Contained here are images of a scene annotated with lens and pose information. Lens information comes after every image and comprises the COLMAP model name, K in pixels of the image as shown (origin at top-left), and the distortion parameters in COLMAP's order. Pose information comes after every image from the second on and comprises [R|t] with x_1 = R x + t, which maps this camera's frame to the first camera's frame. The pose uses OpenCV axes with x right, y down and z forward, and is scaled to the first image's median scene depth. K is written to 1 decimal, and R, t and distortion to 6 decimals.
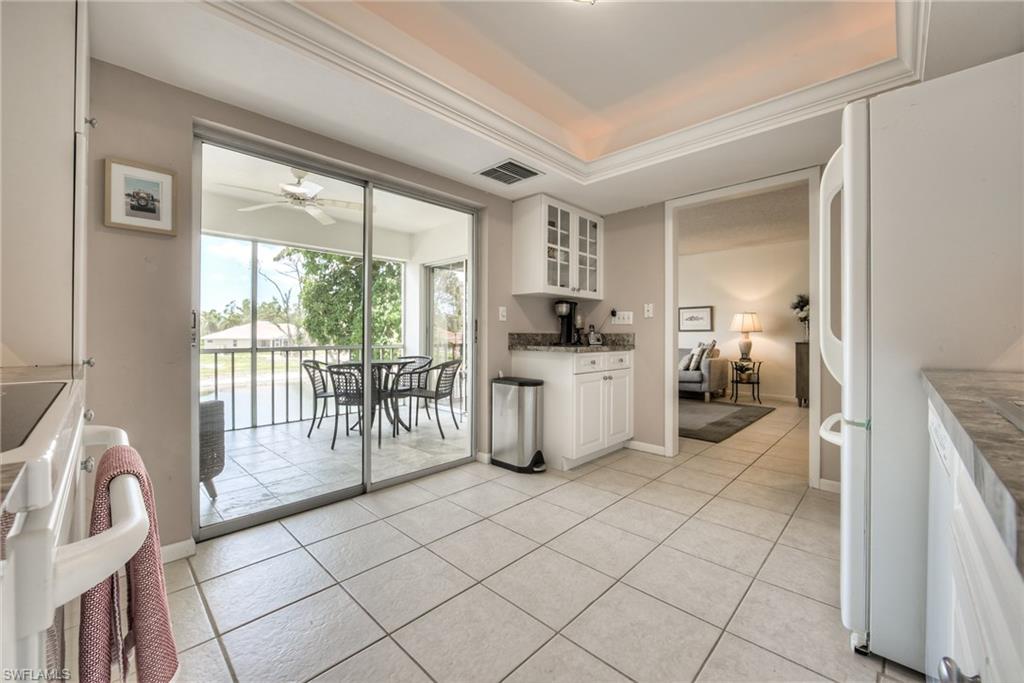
lens RADIAL K [[404.1, 0, 513.9], [0, 404.1, 333.8], [0, 0, 1]] dist [-0.003913, -0.000047]
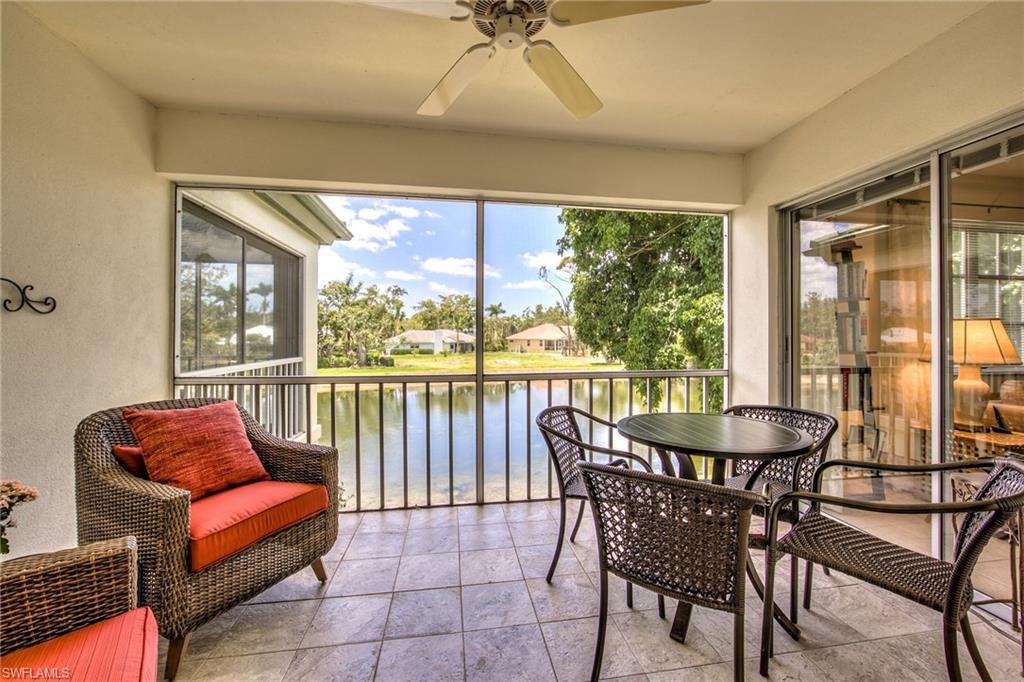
lens RADIAL K [[404.1, 0, 513.8], [0, 404.1, 331.7], [0, 0, 1]] dist [-0.003913, -0.000047]
pose [[0.795933, -0.006582, -0.605349, -0.093241], [0.002879, 0.999971, -0.007087, -0.010720], [0.605378, 0.003898, 0.795928, 0.218829]]
